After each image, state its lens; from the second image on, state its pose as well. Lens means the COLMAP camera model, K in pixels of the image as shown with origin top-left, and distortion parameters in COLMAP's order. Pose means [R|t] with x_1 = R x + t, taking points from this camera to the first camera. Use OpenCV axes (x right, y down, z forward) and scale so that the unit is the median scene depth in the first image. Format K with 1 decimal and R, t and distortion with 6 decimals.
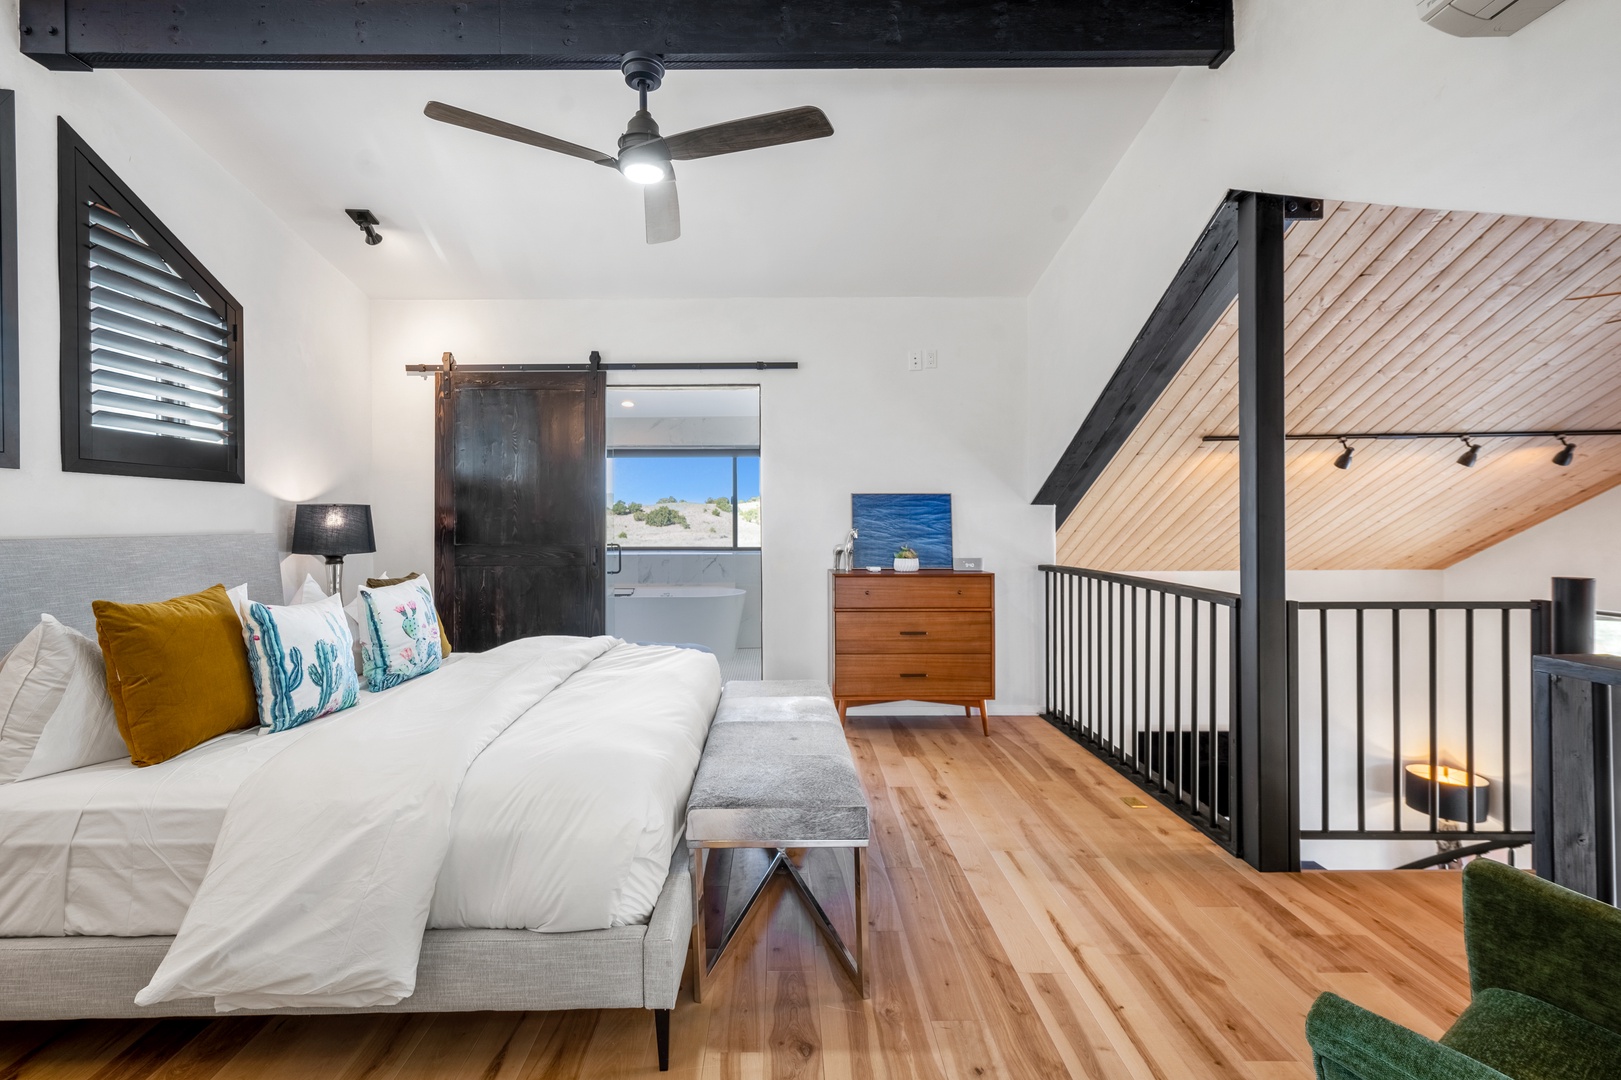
lens RADIAL K [[759.1, 0, 810.8], [0, 759.1, 527.9], [0, 0, 1]] dist [-0.038364, 0.013452]
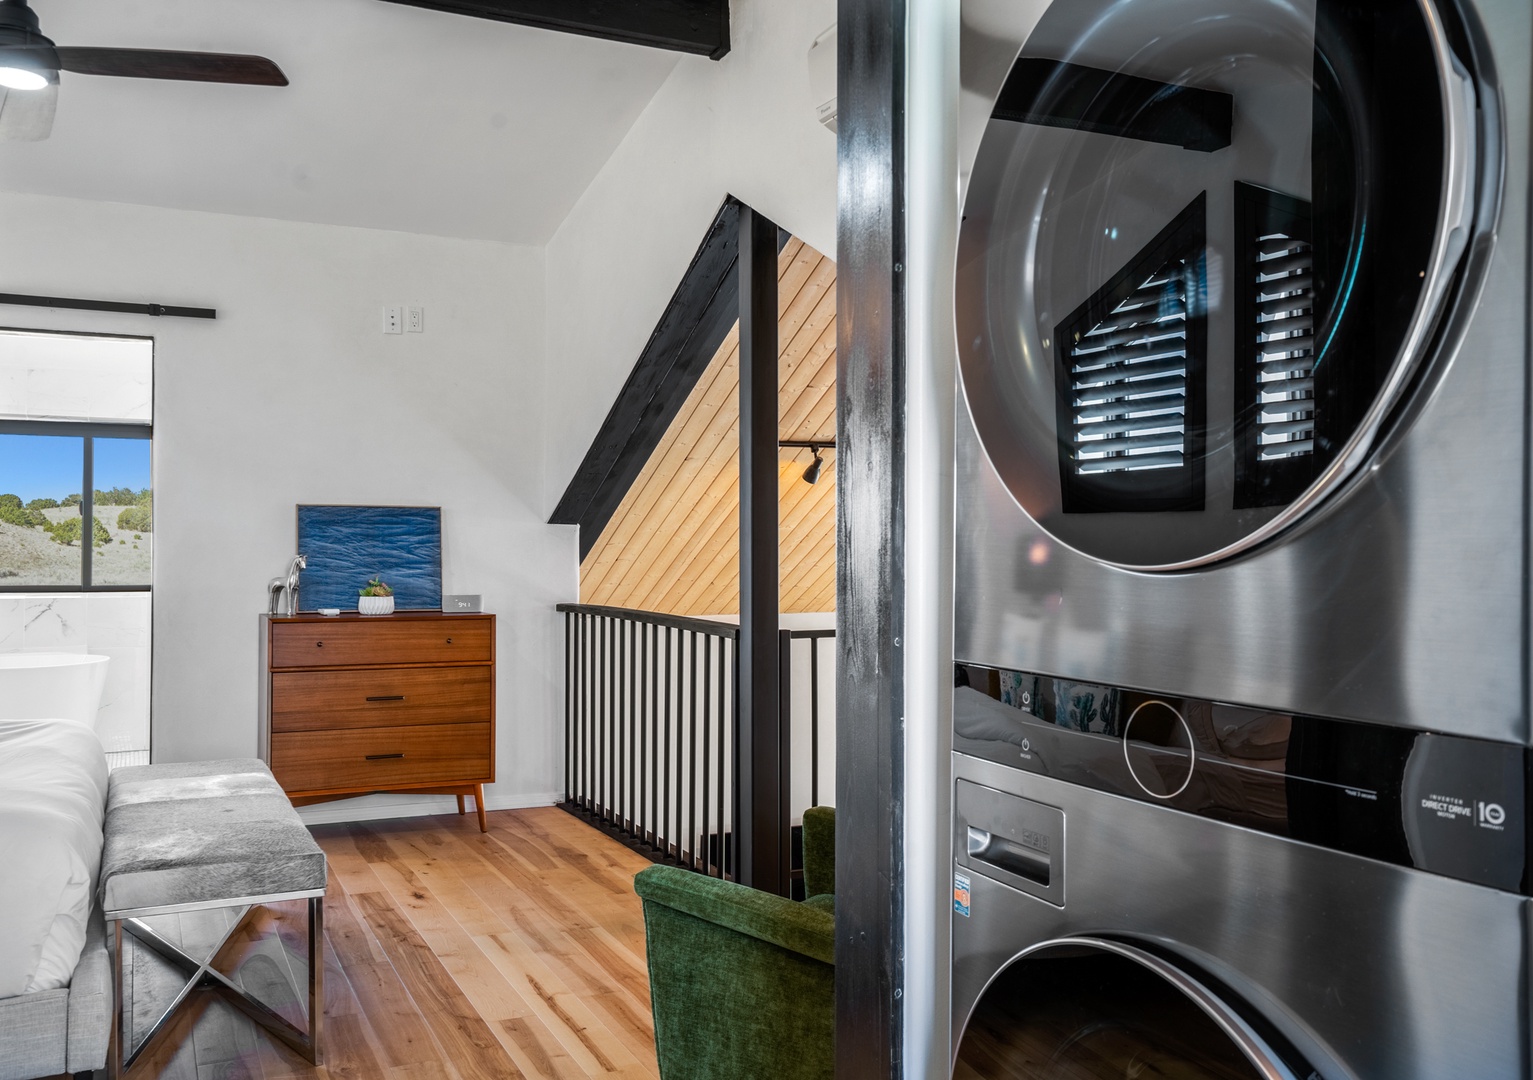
lens RADIAL K [[1325.2, 0, 690.3], [0, 1325.2, 520.6], [0, 0, 1]] dist [0.008623, 0.141884]
pose [[0.938688, 0.012347, 0.344547, -0.043211], [-0.002883, 0.999605, -0.027967, 0.004061], [-0.344756, 0.025259, 0.938352, -0.425073]]
